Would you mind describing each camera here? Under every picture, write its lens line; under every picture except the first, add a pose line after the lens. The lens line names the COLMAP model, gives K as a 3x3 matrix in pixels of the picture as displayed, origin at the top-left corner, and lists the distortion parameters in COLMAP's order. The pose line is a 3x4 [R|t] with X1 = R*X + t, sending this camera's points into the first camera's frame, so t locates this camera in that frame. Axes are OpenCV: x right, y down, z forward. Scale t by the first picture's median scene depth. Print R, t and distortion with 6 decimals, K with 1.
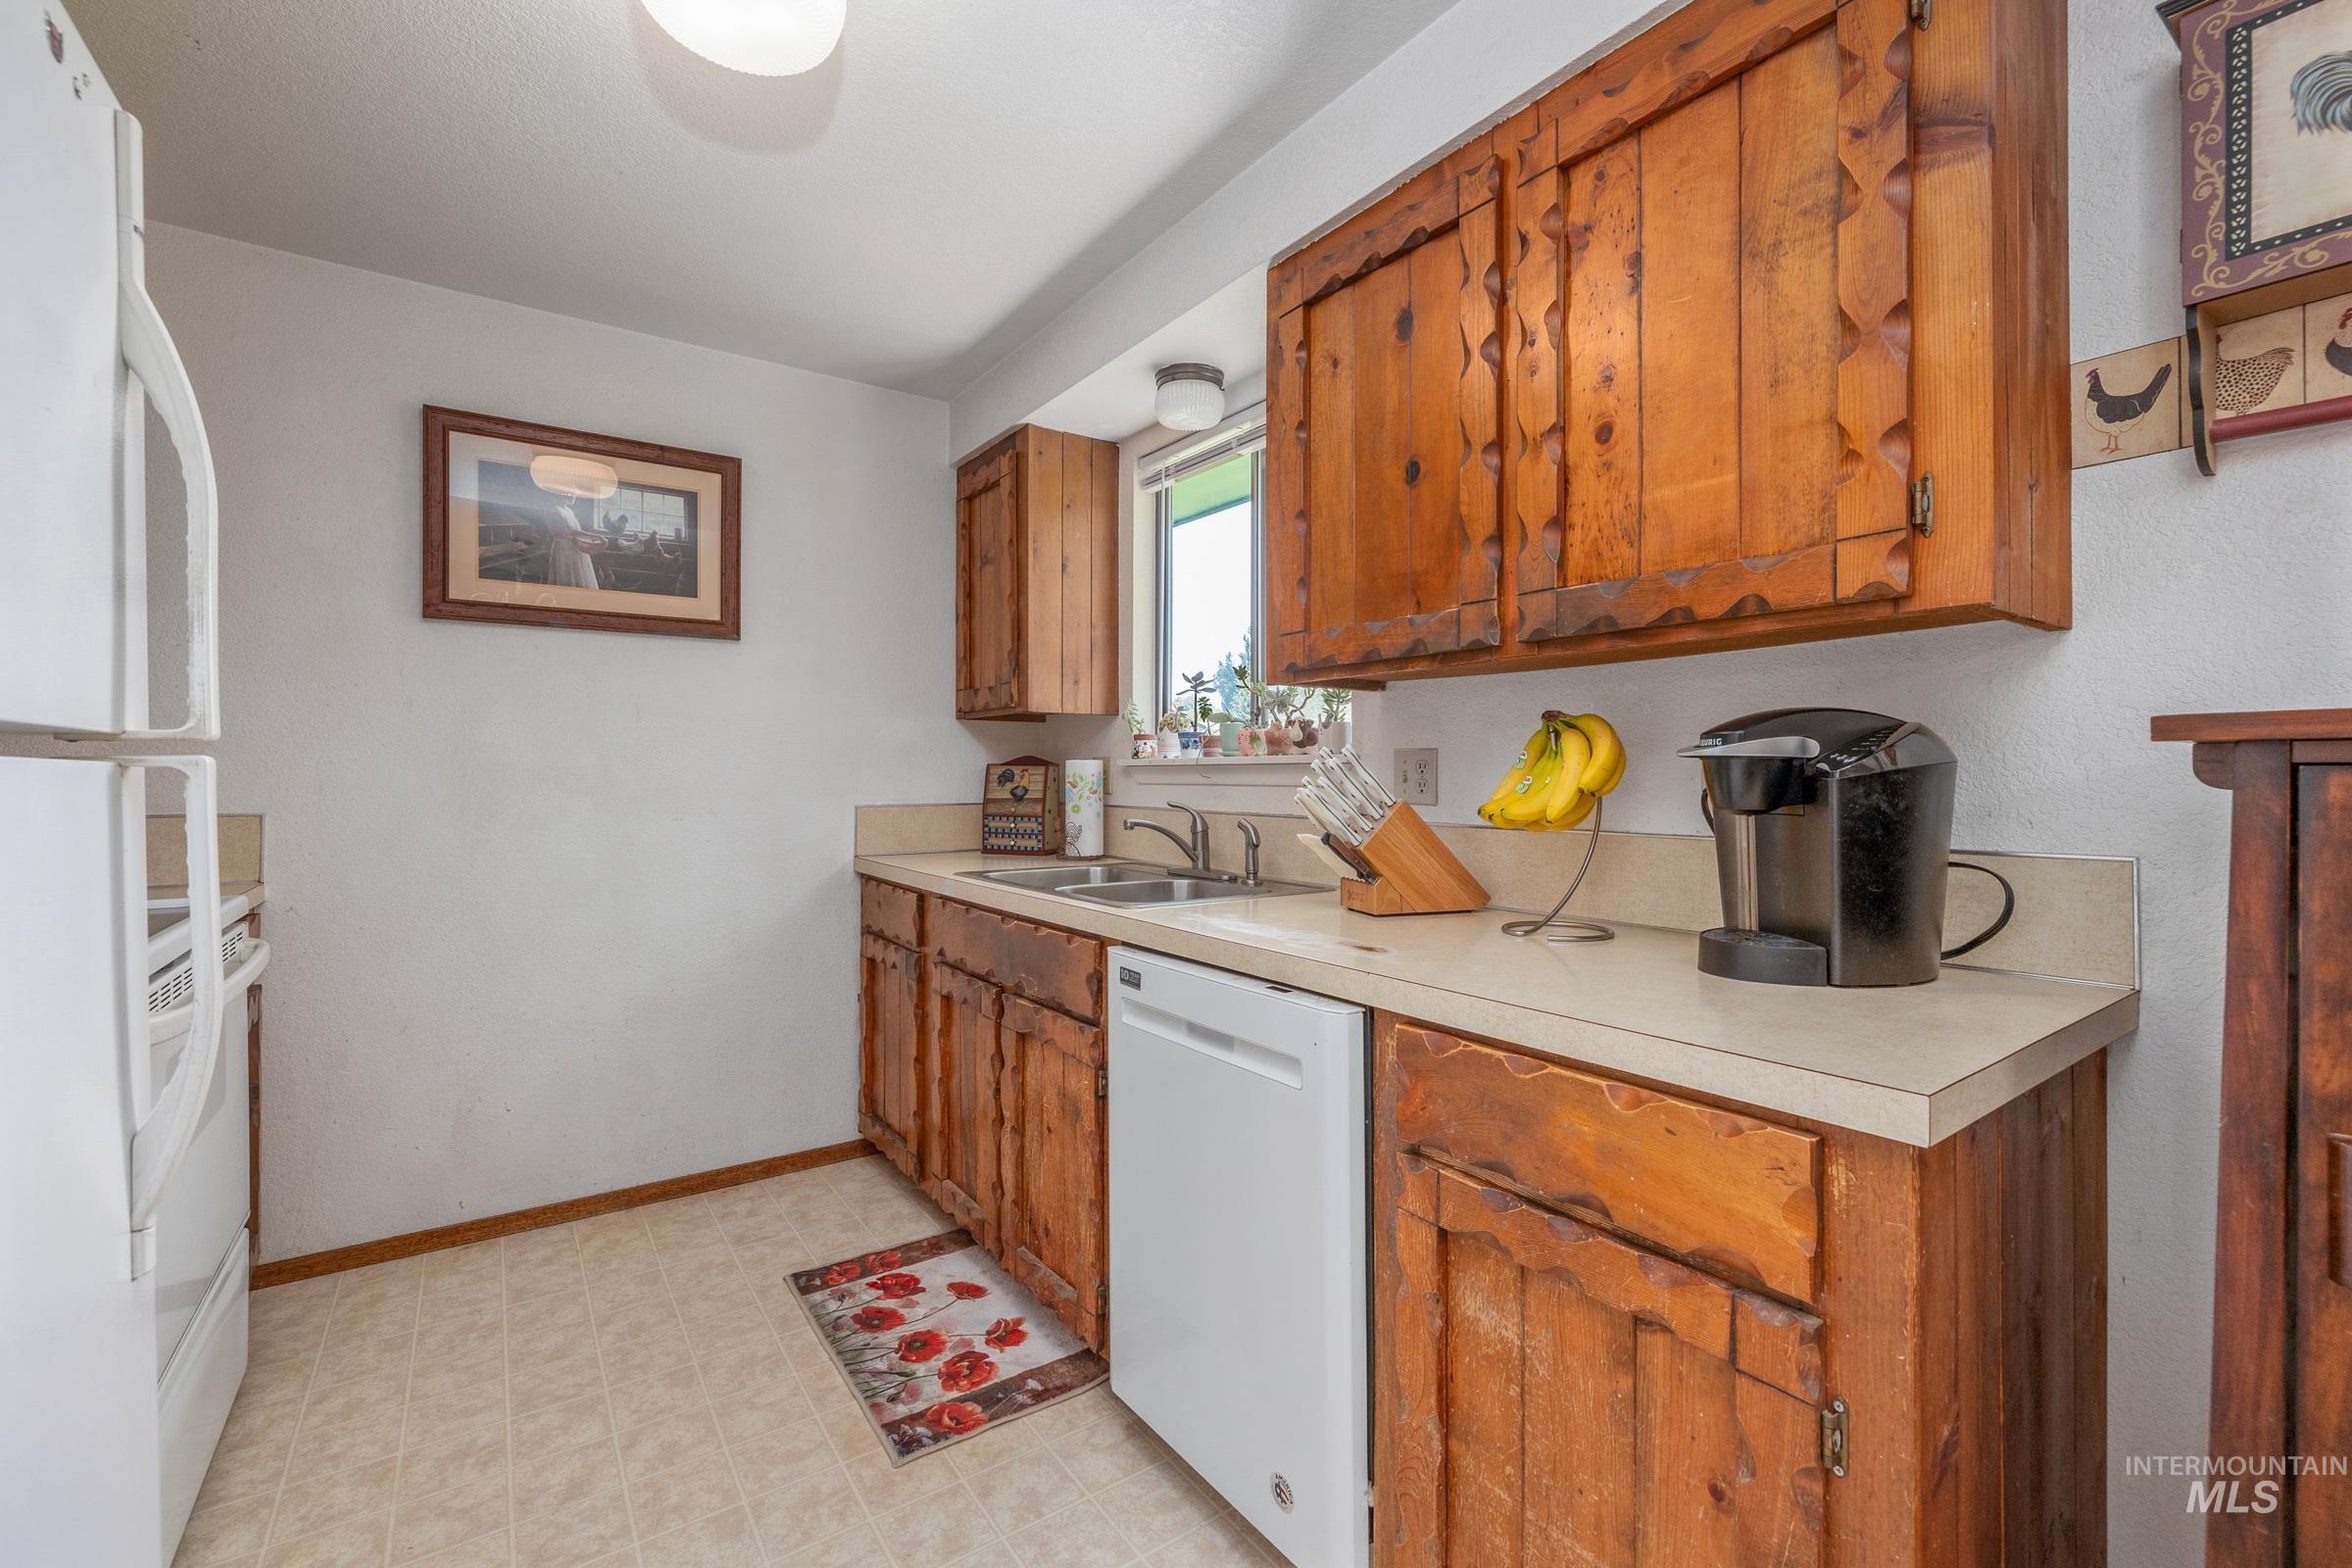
lens RADIAL K [[985.1, 0, 1197.1], [0, 985.1, 767.1], [0, 0, 1]] dist [-0.002178, -0.000432]
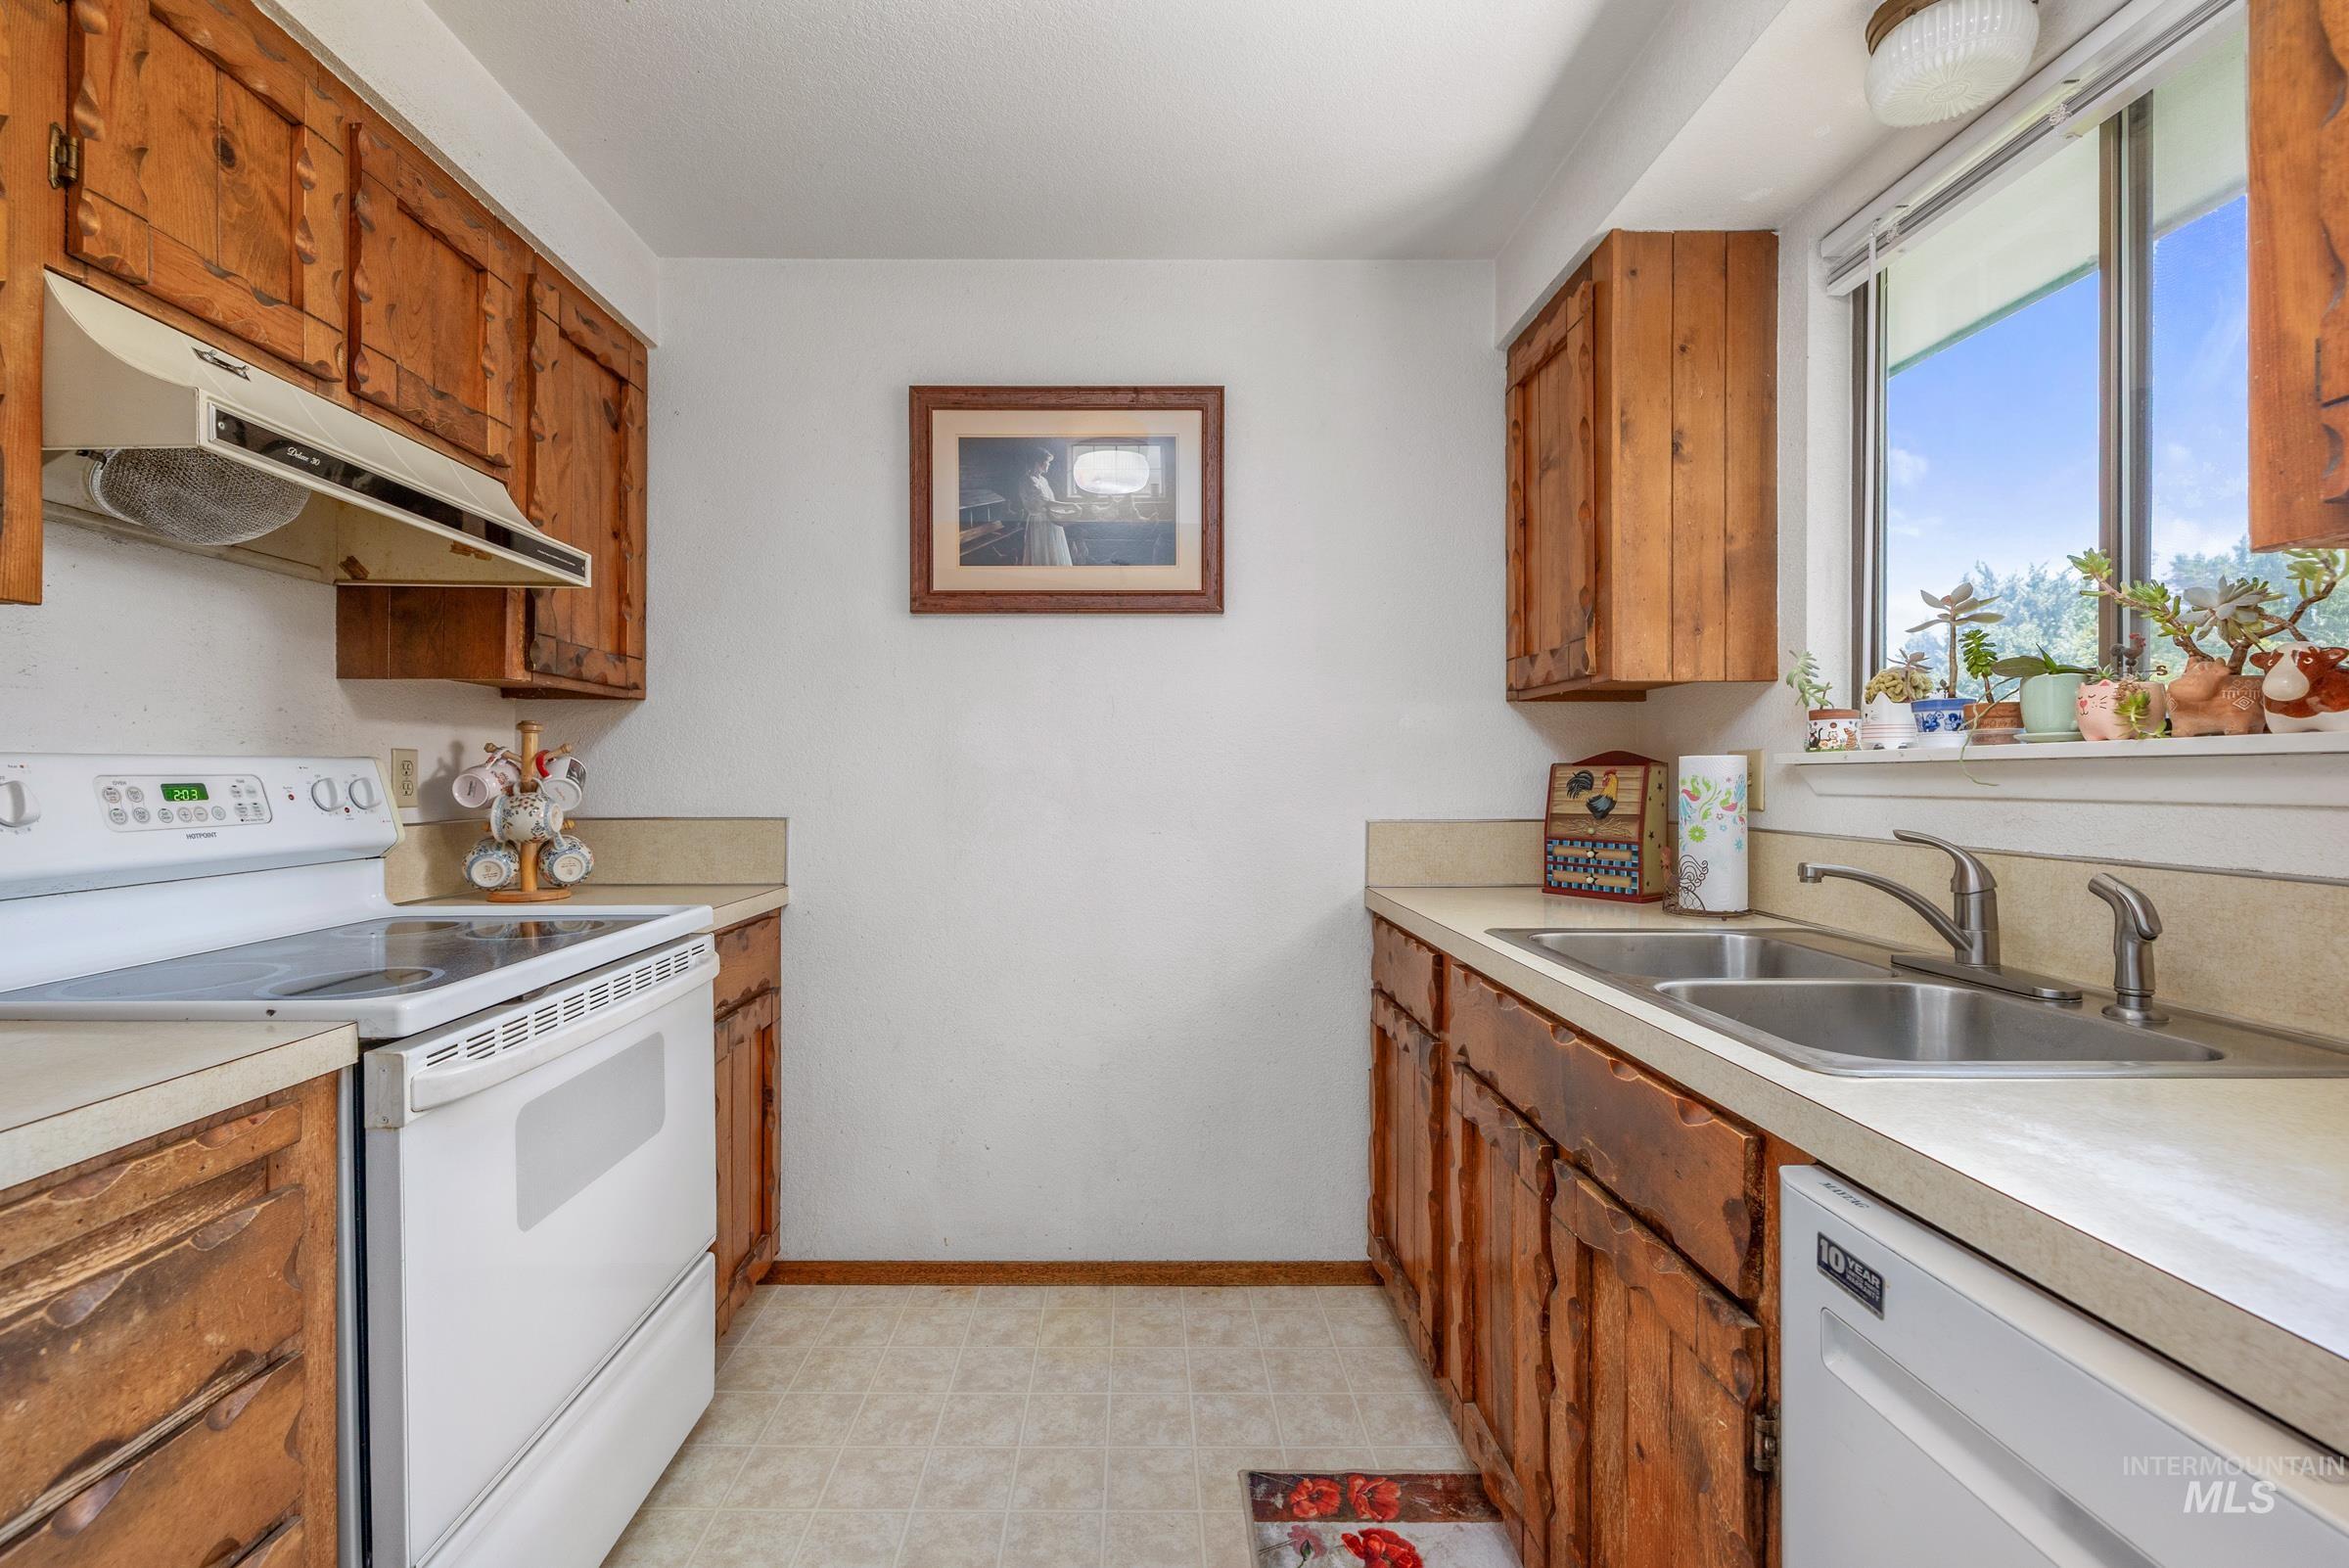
lens RADIAL K [[983.8, 0, 1146.5], [0, 983.8, 780.5], [0, 0, 1]] dist [-0.002178, -0.000432]
pose [[0.807502, 0.001304, -0.589863, -0.043283], [0.004685, 0.999952, 0.008625, 0.001844], [0.589846, -0.009729, 0.807457, 0.336947]]
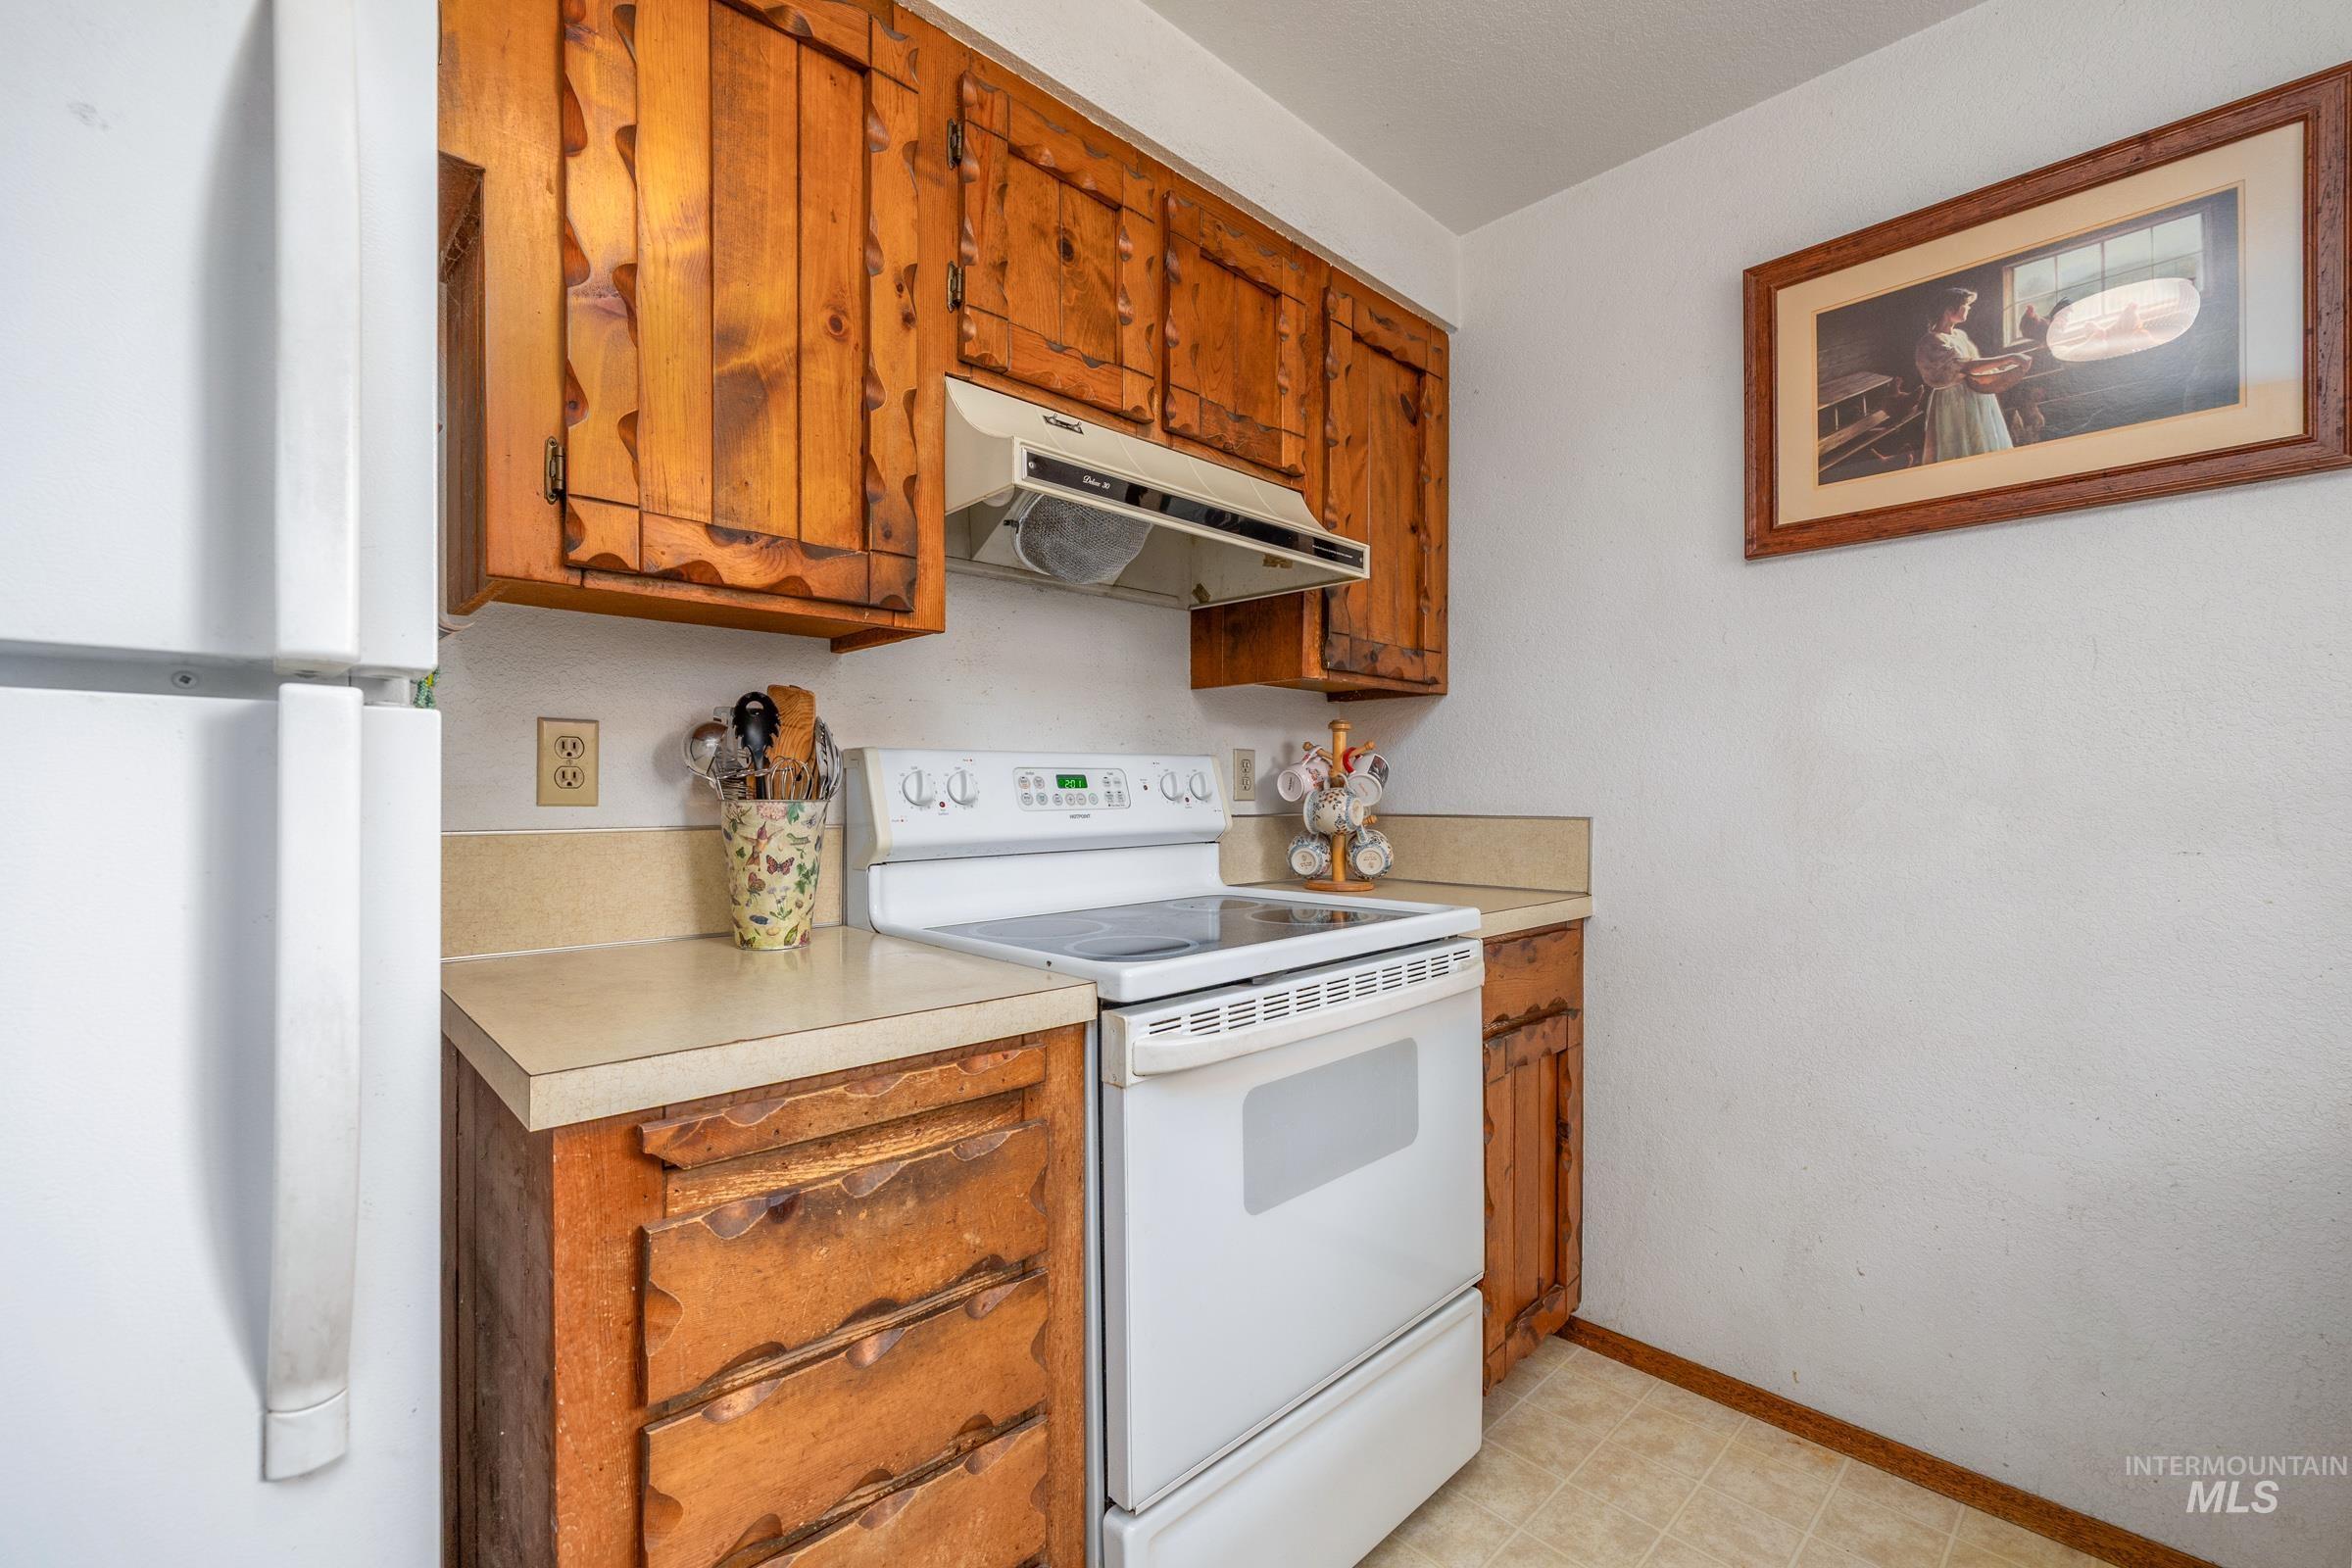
lens RADIAL K [[985.1, 0, 1188.9], [0, 985.1, 798.0], [0, 0, 1]] dist [-0.002178, -0.000432]
pose [[0.129341, 0.005822, -0.991583, -0.095961], [0.011135, 0.999911, 0.007323, 0.016422], [0.991538, -0.011989, 0.129264, 0.443061]]
